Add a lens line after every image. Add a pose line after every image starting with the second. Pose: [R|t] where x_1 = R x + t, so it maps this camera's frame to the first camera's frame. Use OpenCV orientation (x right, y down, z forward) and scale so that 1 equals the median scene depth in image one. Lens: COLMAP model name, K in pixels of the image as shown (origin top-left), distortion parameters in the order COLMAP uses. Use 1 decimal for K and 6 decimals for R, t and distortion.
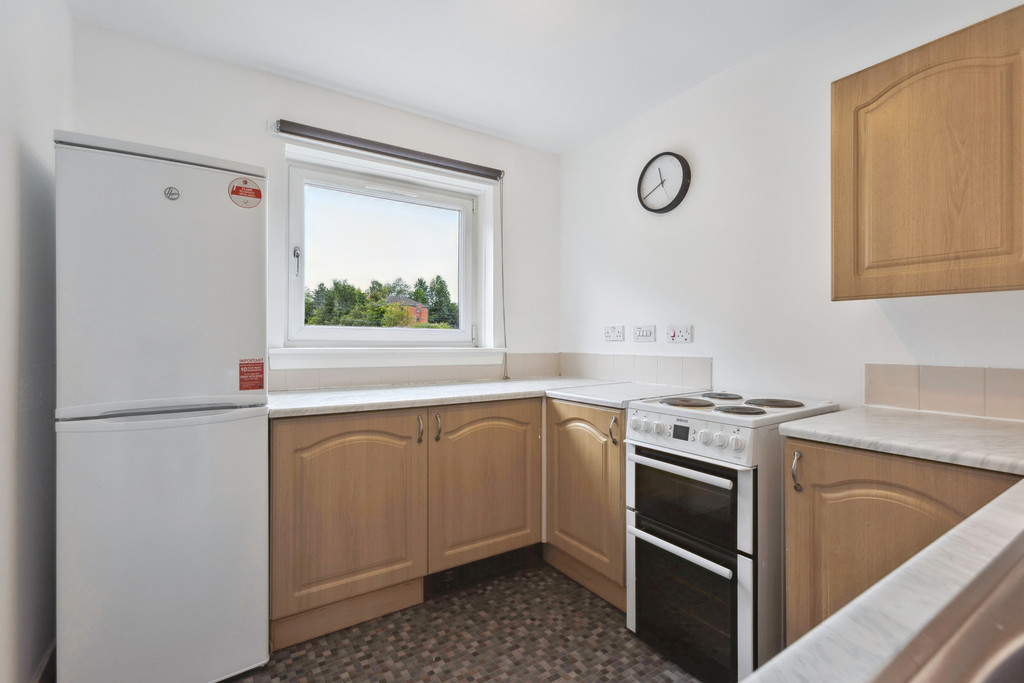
lens RADIAL K [[455.0, 0, 507.1], [0, 455.0, 337.0], [0, 0, 1]] dist [-0.006872, 0.001254]
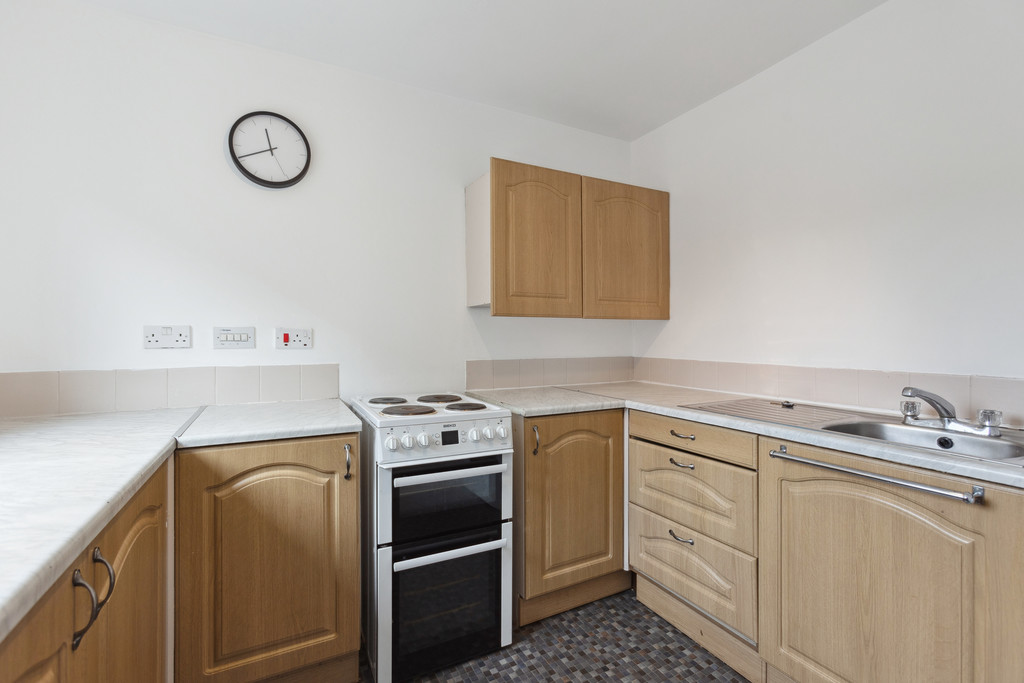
lens RADIAL K [[455.0, 0, 487.2], [0, 455.0, 337.4], [0, 0, 1]] dist [-0.006872, 0.001254]
pose [[0.128498, 0.000799, 0.991710, -0.559480], [-0.003118, 0.999995, -0.000401, -0.012183], [-0.991705, -0.003041, 0.128499, 0.717276]]
